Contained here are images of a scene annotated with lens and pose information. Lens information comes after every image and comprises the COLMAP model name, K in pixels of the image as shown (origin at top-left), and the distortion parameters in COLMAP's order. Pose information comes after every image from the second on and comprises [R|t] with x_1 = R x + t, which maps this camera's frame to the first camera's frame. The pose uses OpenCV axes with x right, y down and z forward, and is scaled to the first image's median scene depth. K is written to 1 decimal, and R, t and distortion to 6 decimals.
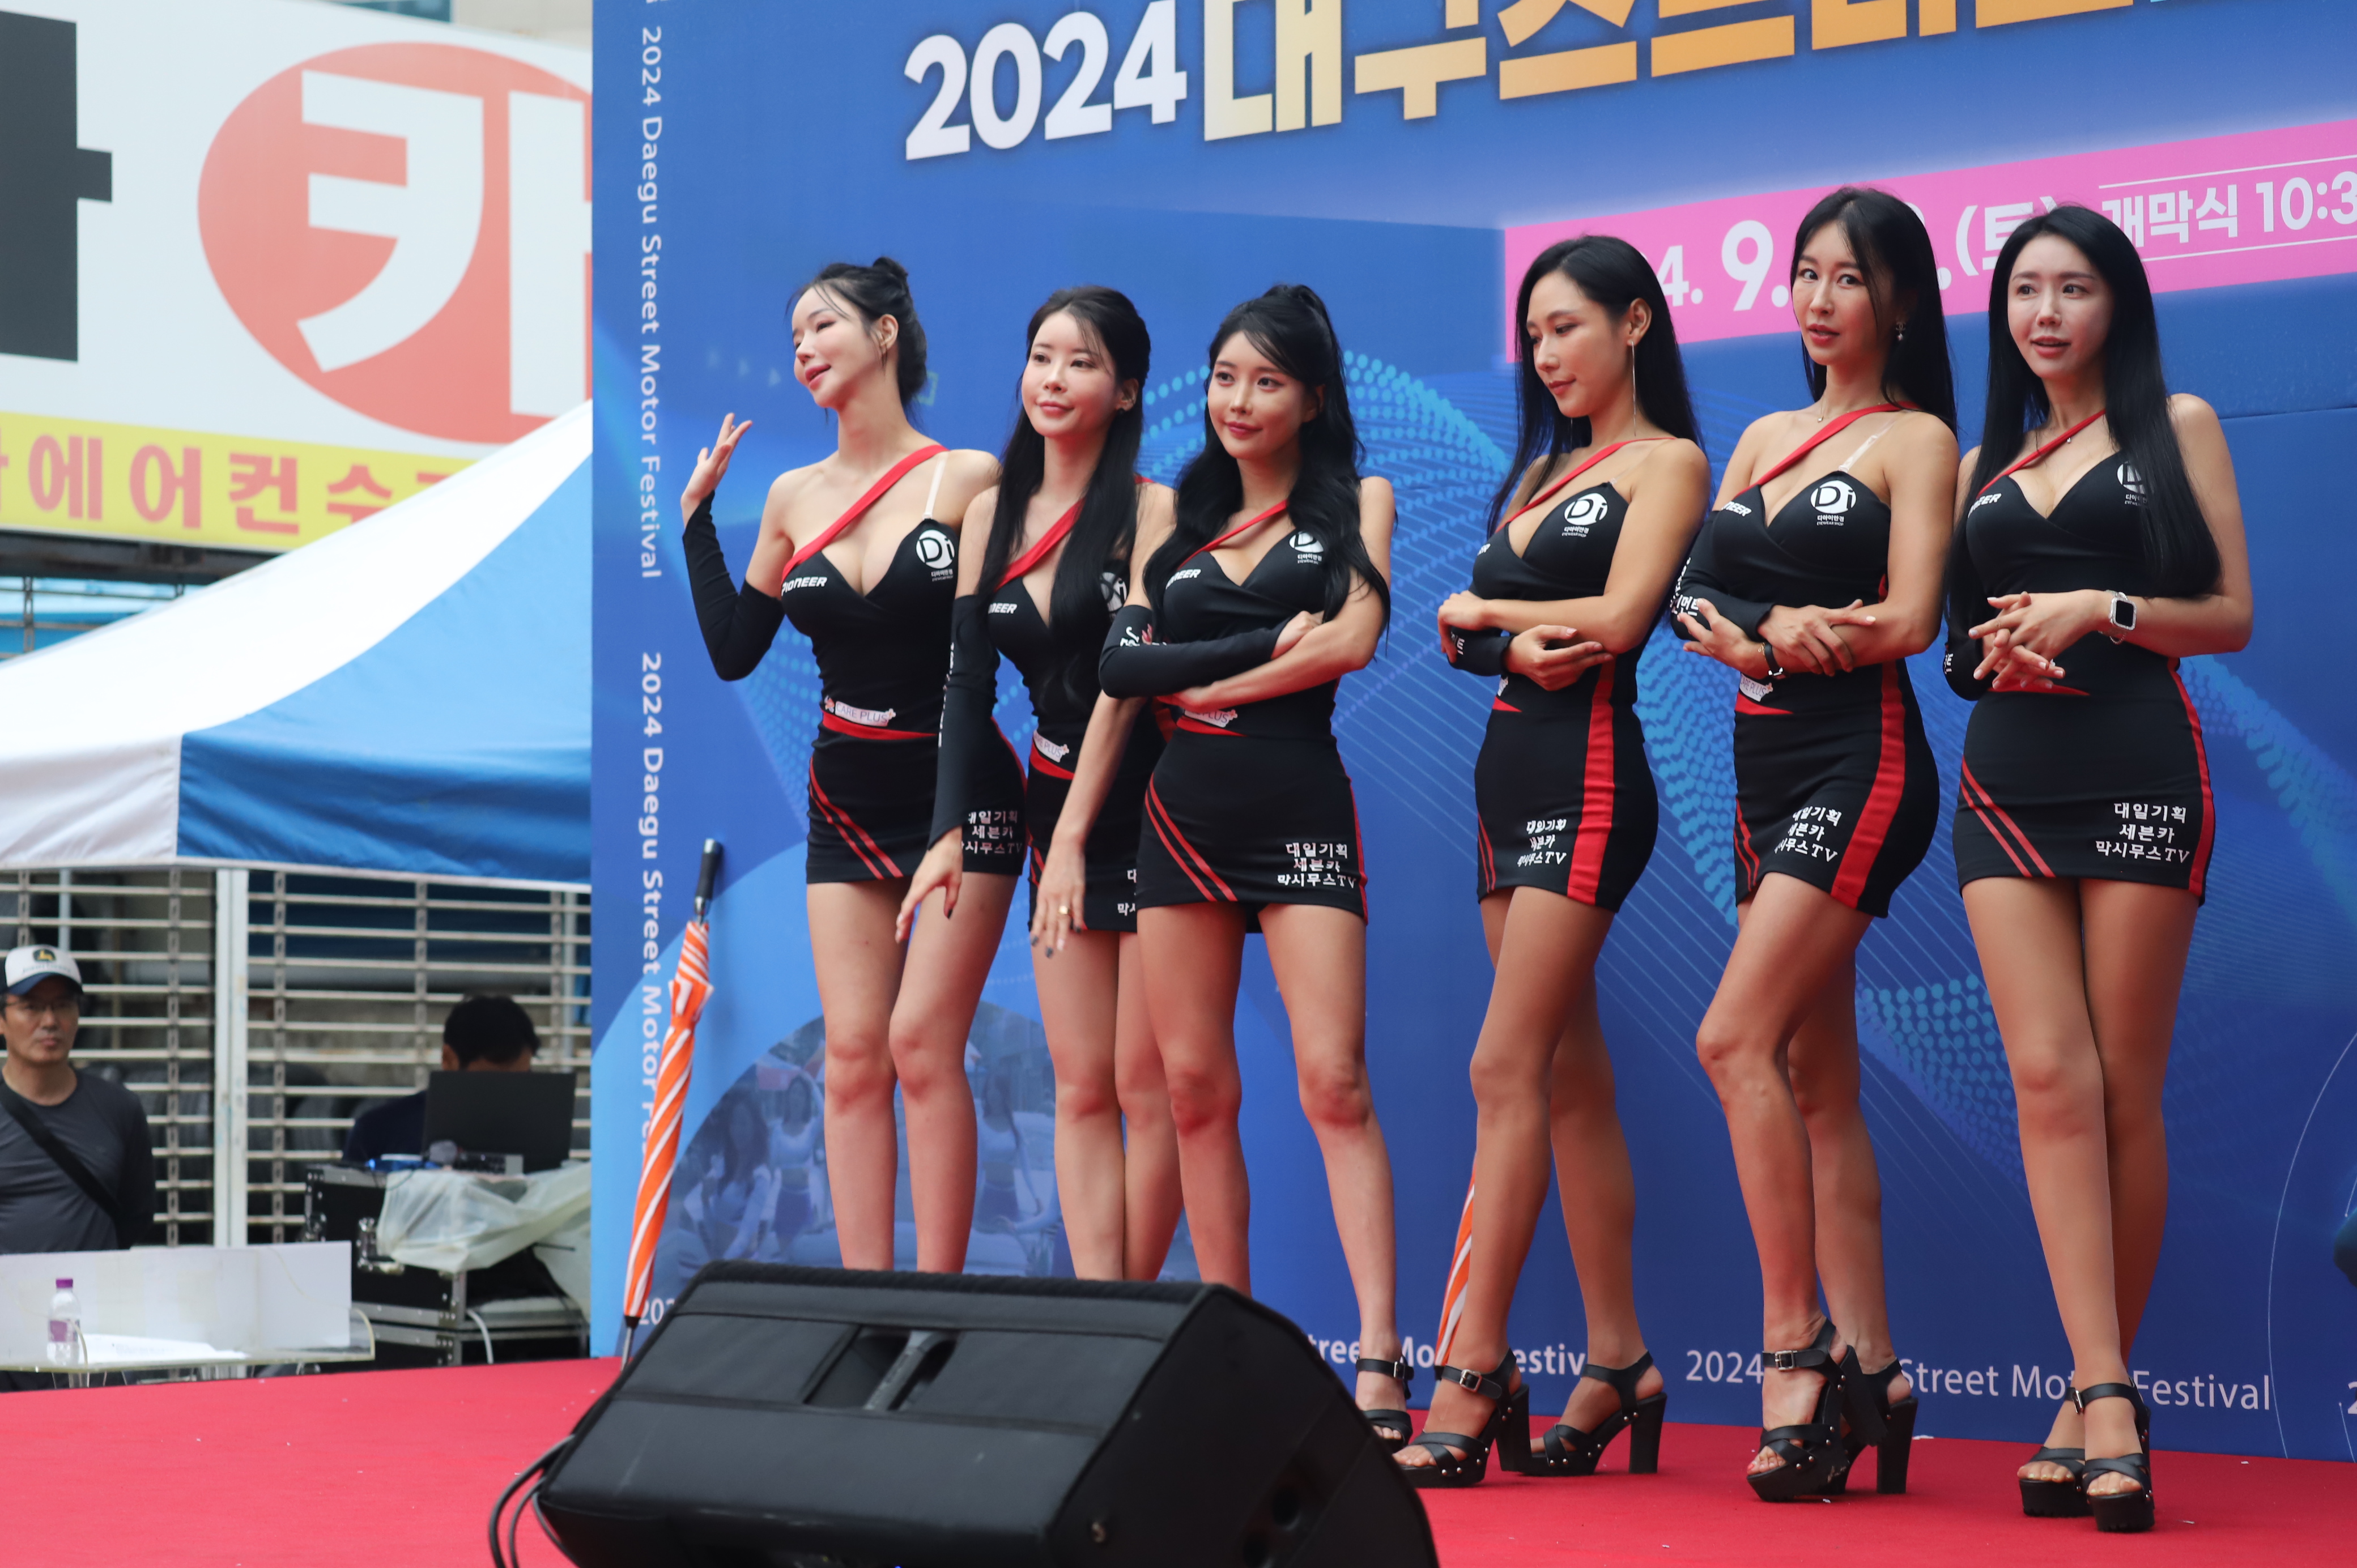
lens RADIAL K [[6198.1, 0, 1178.5], [0, 6198.1, 784.0], [0, 0, 1]] dist [-0.151106, 0.540774]
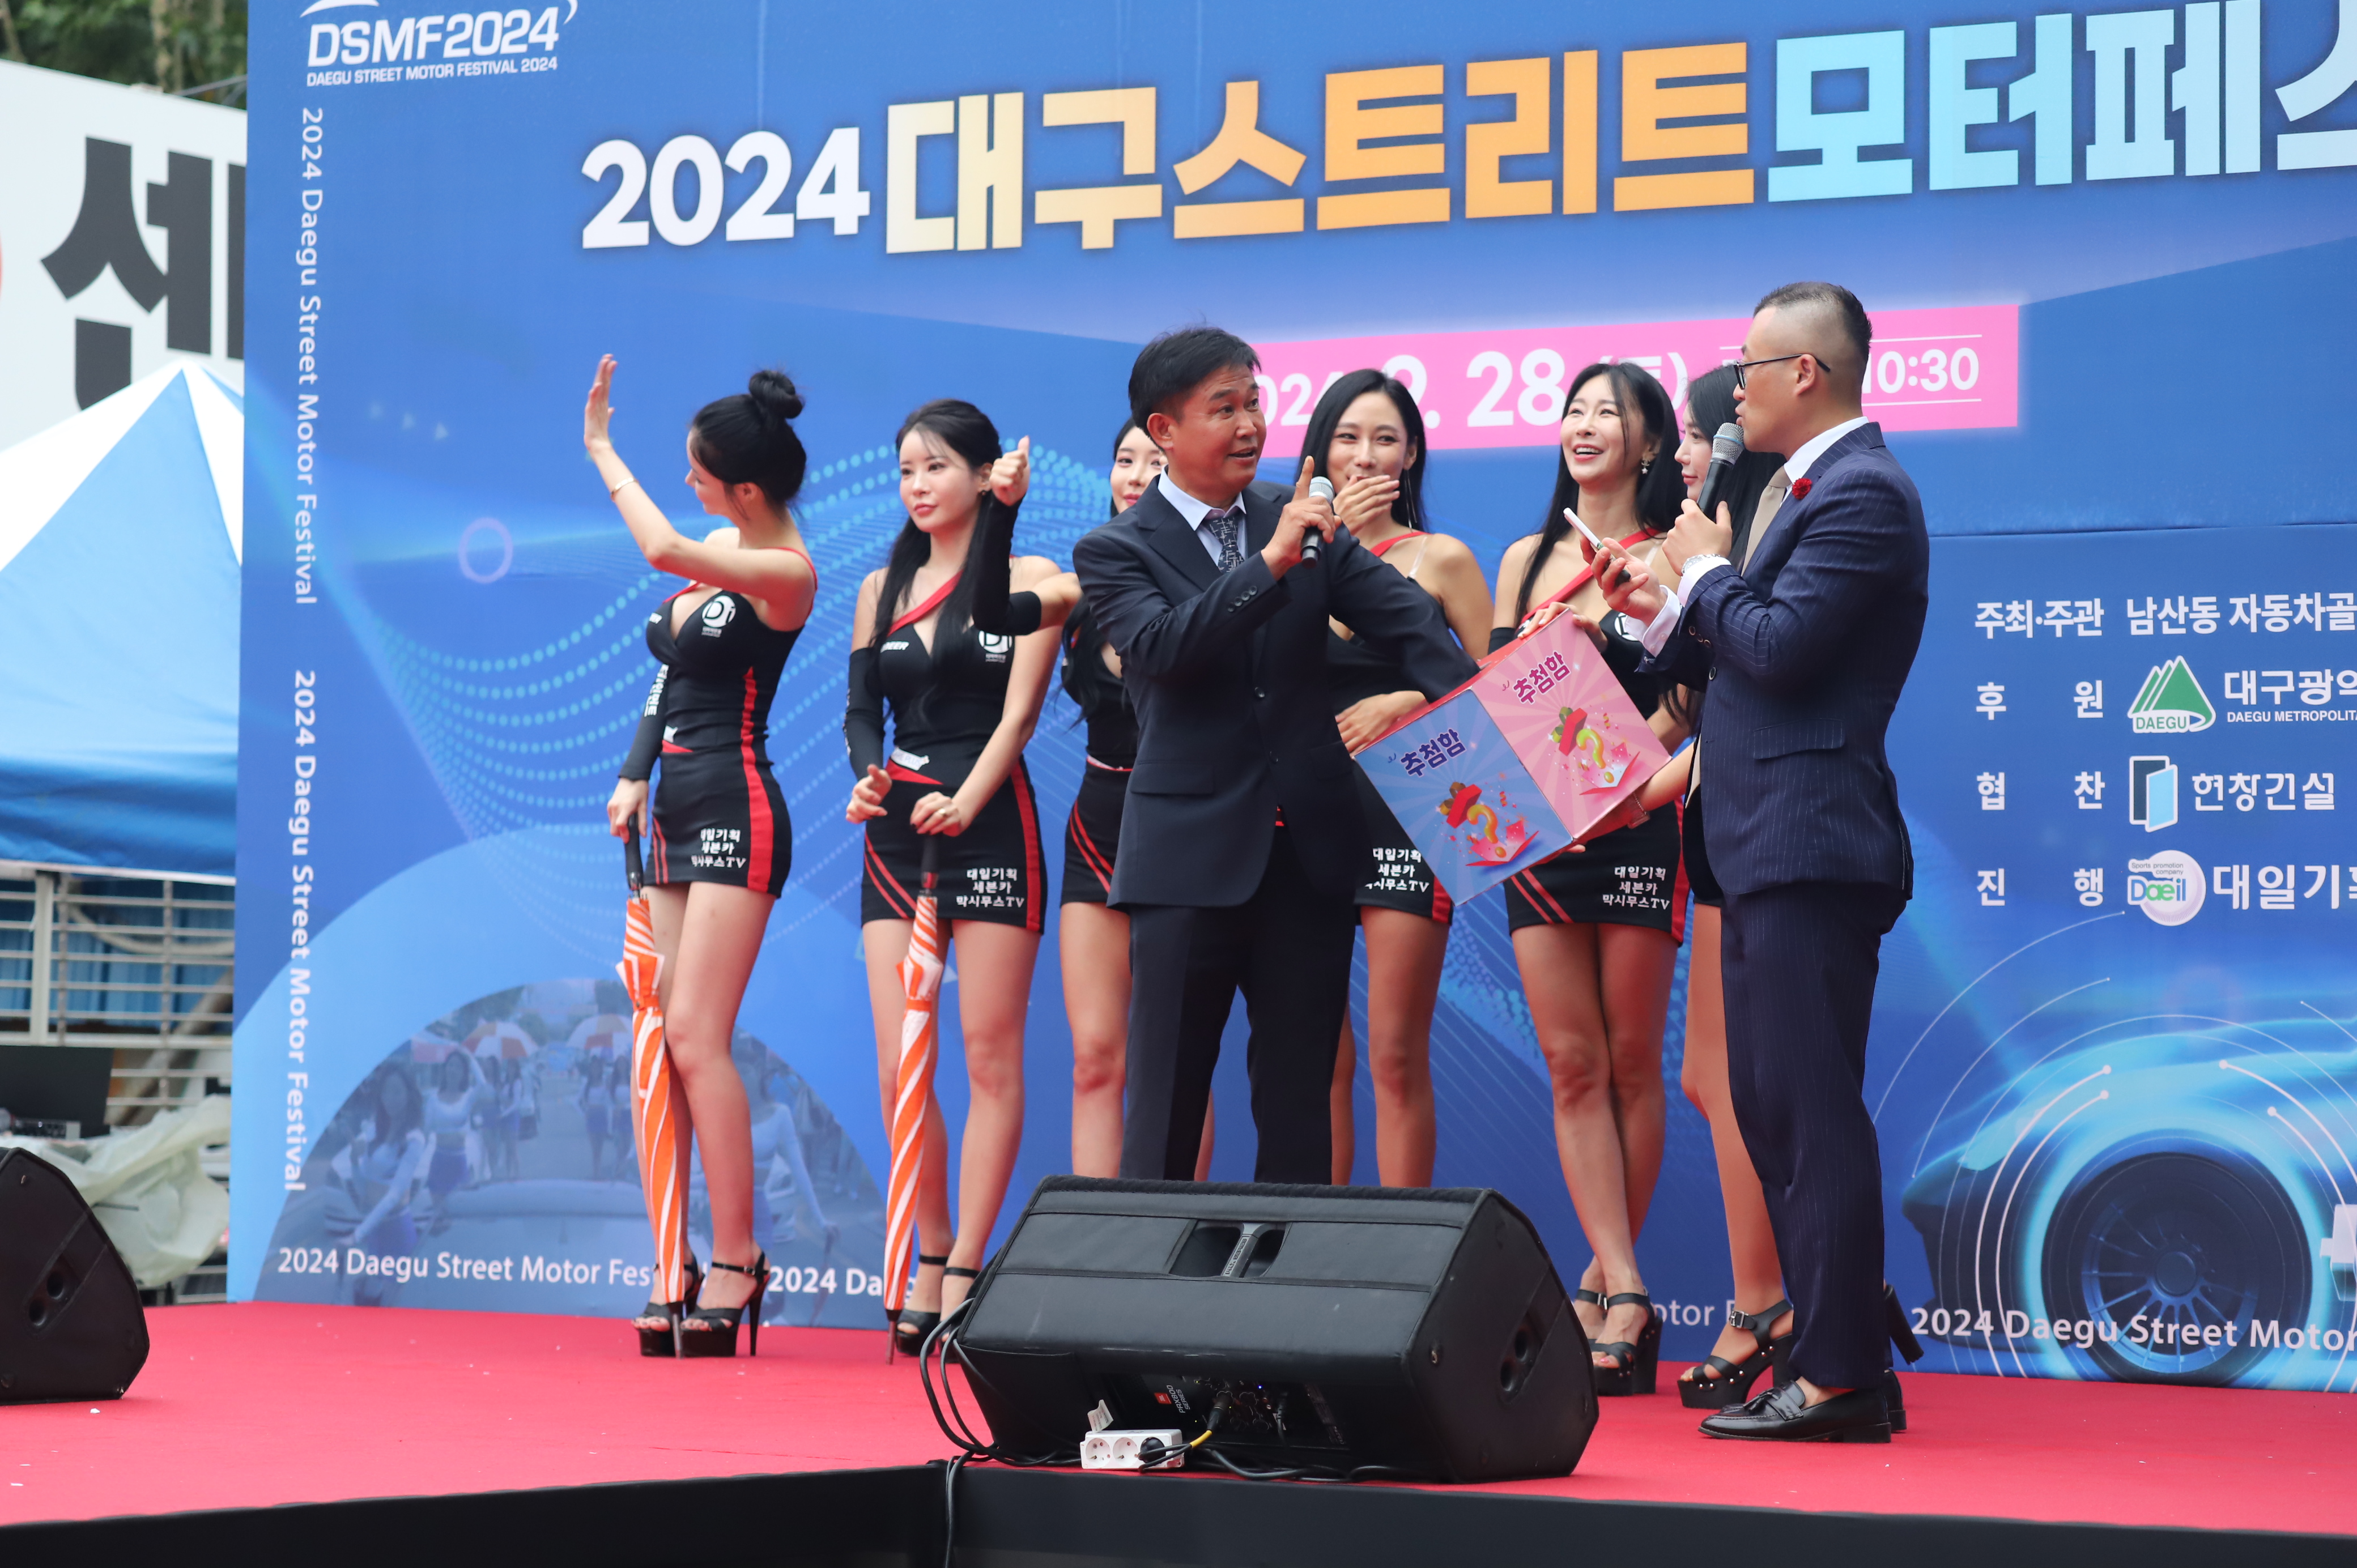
lens RADIAL K [[7232.9, 0, 1408.1], [0, 7232.9, 792.7], [0, 0, 1]] dist [0.080298, -0.002386]
pose [[0.967932, 0.022118, 0.250235, -0.235726], [-0.023886, 0.999707, 0.004033, -0.009942], [-0.250072, -0.009881, 0.968177, -0.340365]]
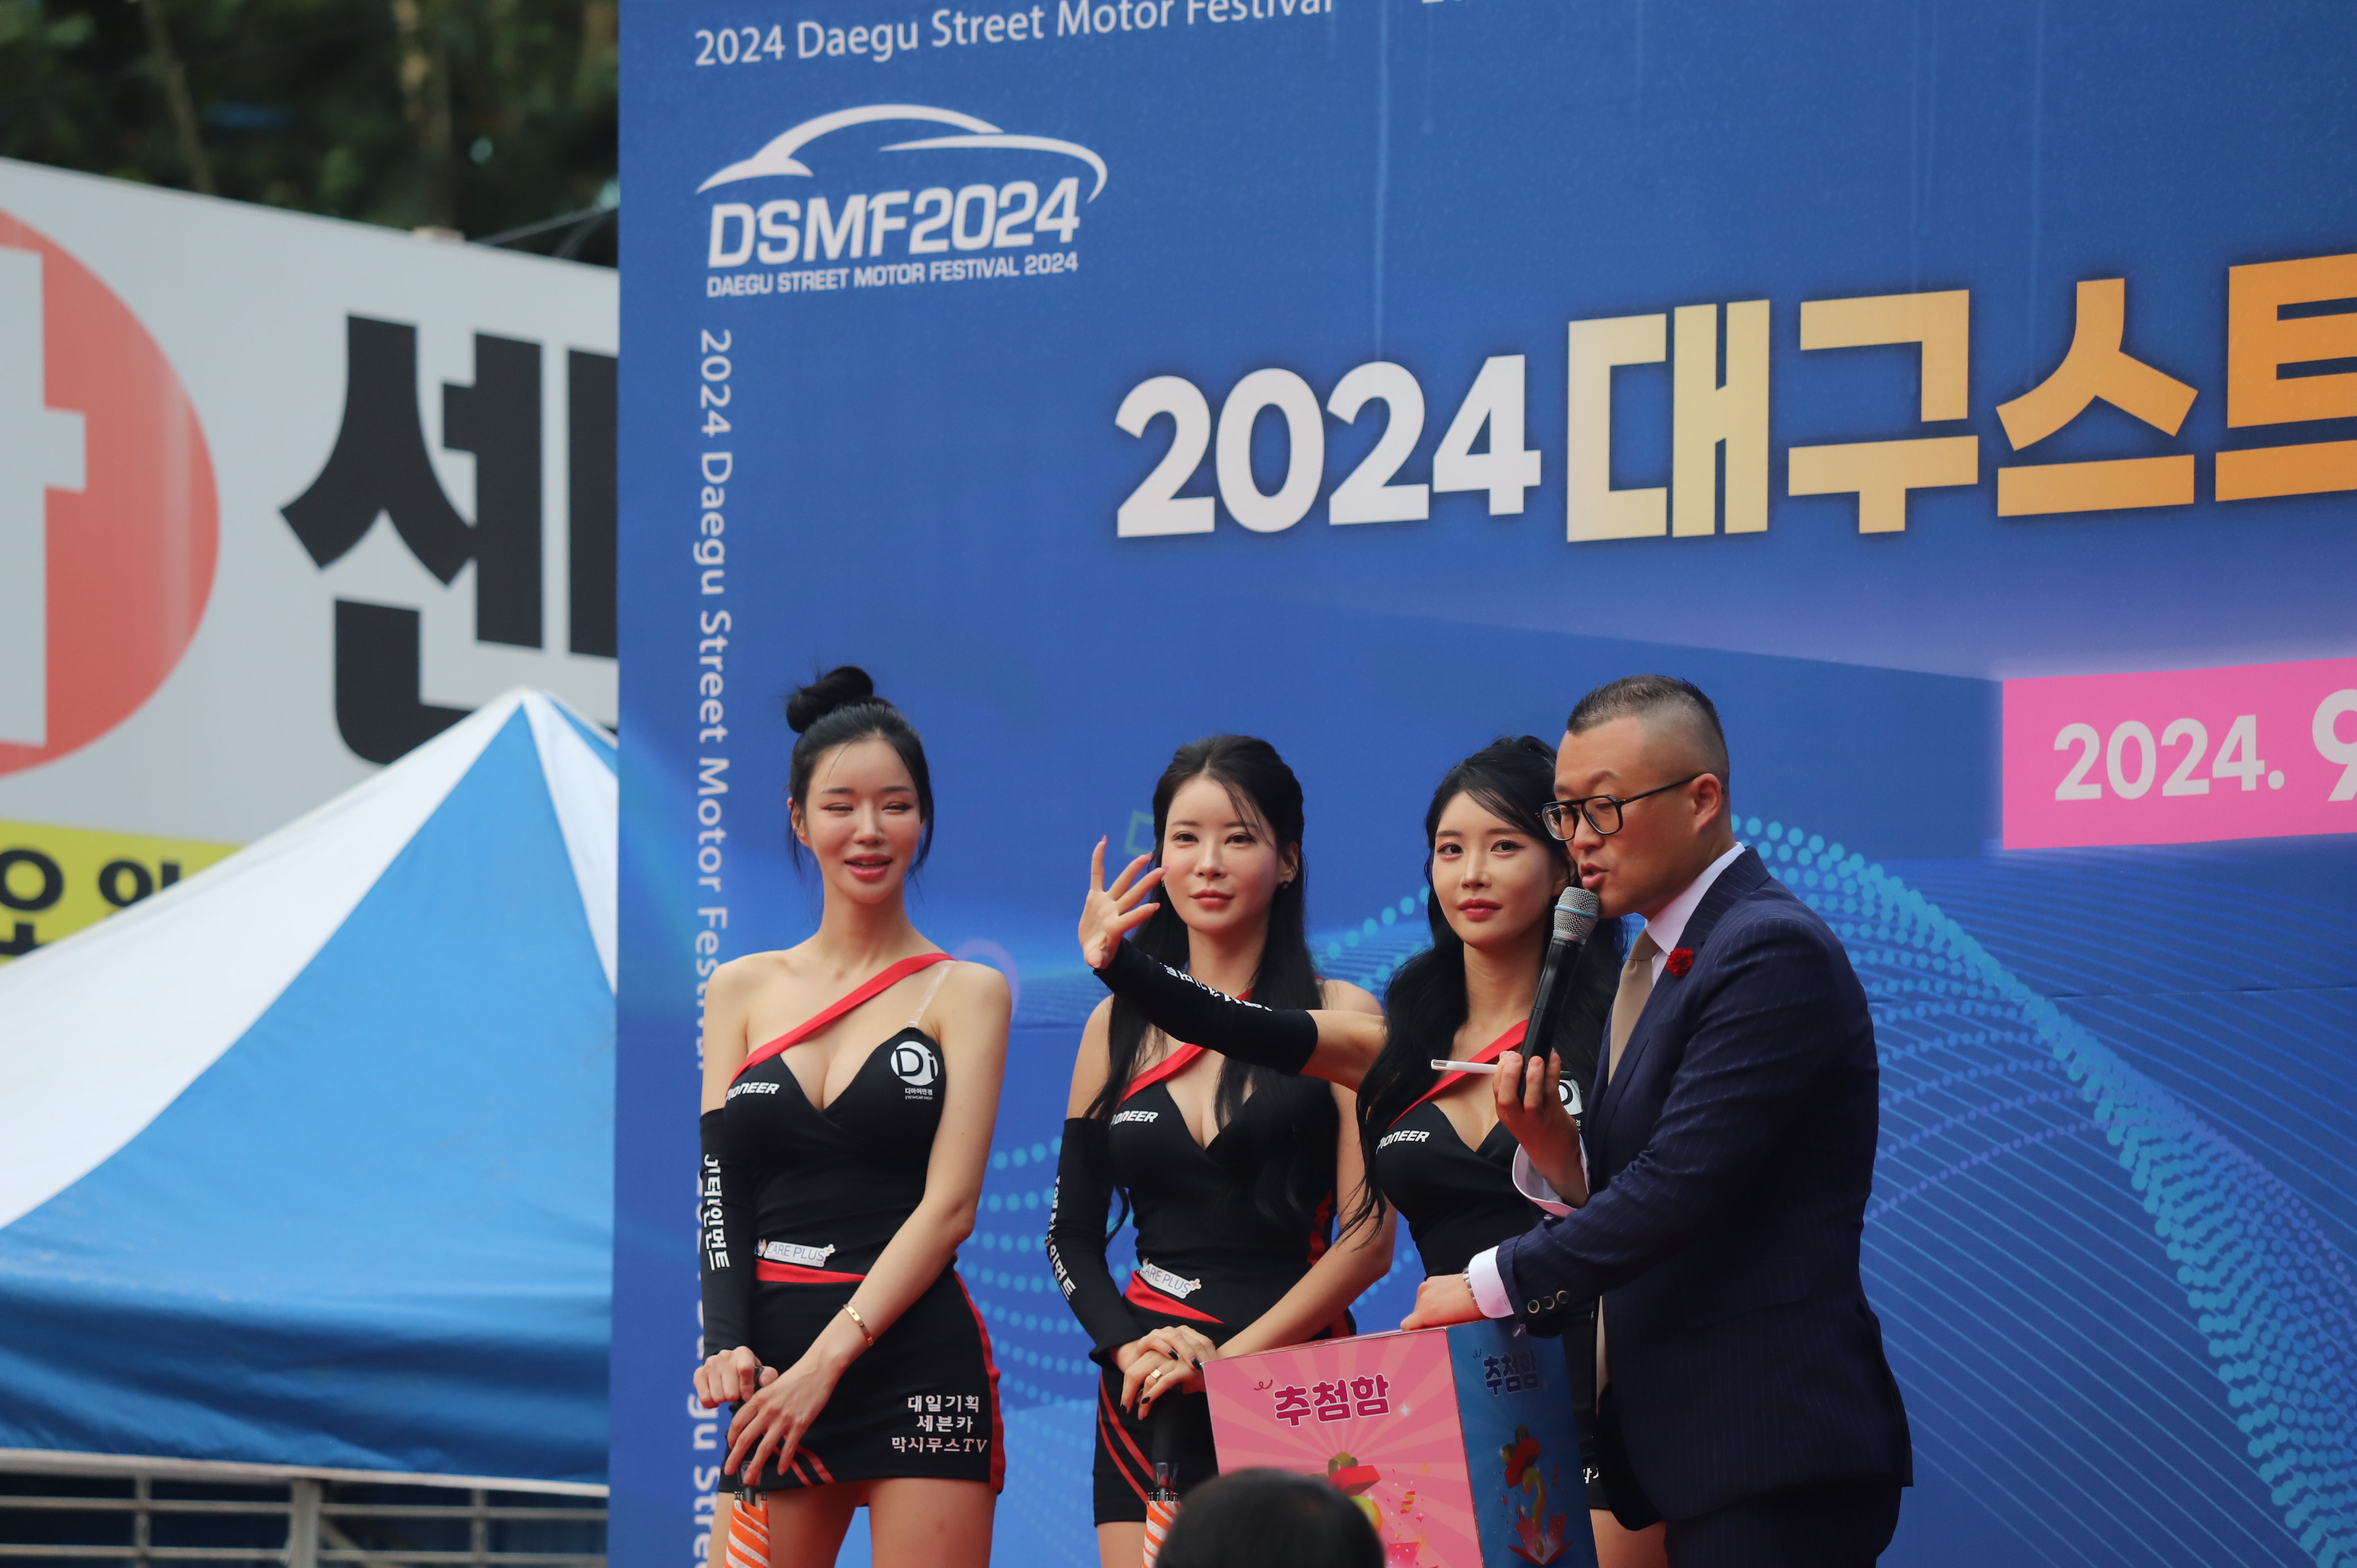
lens RADIAL K [[13052.1, 0, 1178.5], [0, 13052.1, 784.0], [0, 0, 1]] dist [2.079655, -4.579112]
pose [[0.989709, 0.017777, 0.141984, -0.273742], [-0.013593, 0.999446, -0.030378, -0.022150], [-0.142445, 0.028135, 0.989403, -0.616435]]
